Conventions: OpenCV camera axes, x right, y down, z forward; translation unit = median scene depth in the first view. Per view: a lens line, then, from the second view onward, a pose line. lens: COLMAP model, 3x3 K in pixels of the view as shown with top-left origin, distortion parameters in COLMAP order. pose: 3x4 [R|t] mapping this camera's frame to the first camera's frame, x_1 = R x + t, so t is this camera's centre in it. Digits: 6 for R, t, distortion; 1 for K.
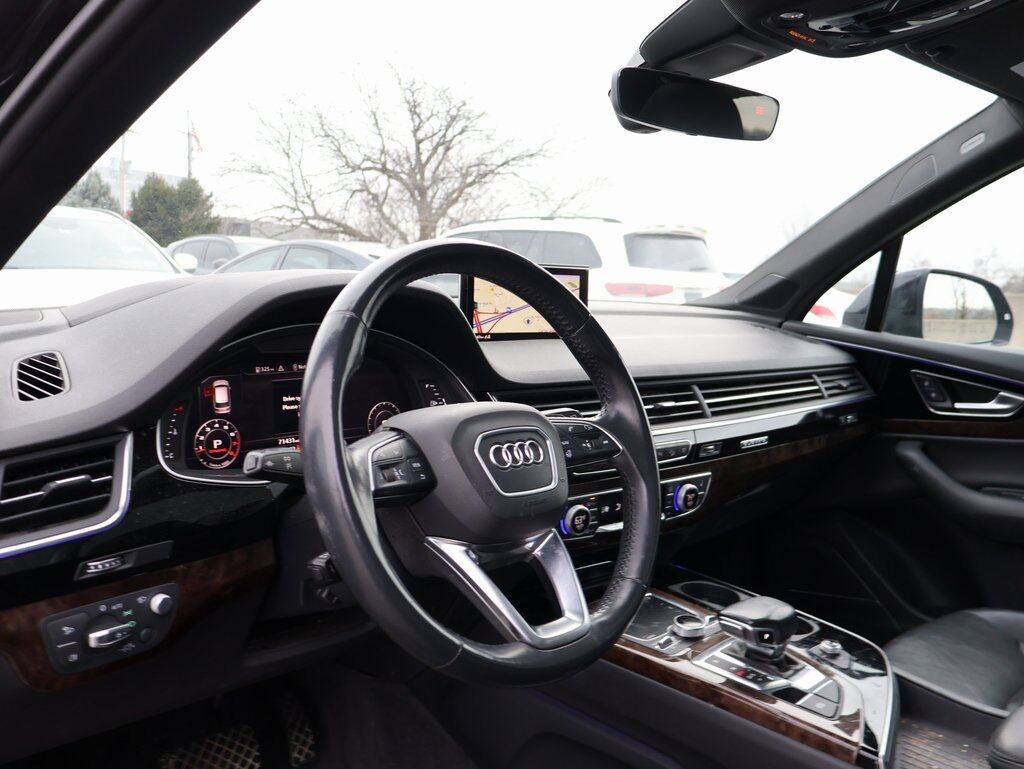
lens RADIAL K [[913.2, 0, 511.6], [0, 913.2, 402.8], [0, 0, 1]] dist [0.330896, -0.800369]
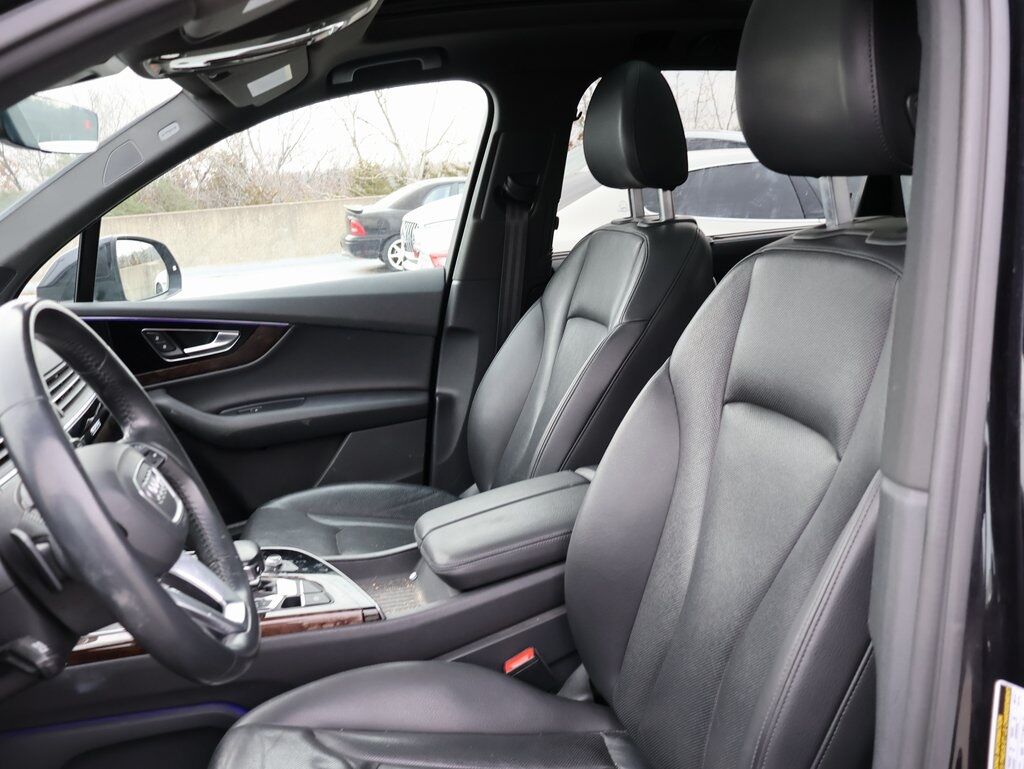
lens RADIAL K [[941.0, 0, 512.0], [0, 941.0, 384.5], [0, 0, 1]] dist [-0.006504, 0.004649]
pose [[0.503216, -0.264080, 0.822822, -0.303446], [0.214452, 0.960540, 0.177127, -0.078270], [-0.837129, 0.087323, 0.539991, 0.024576]]
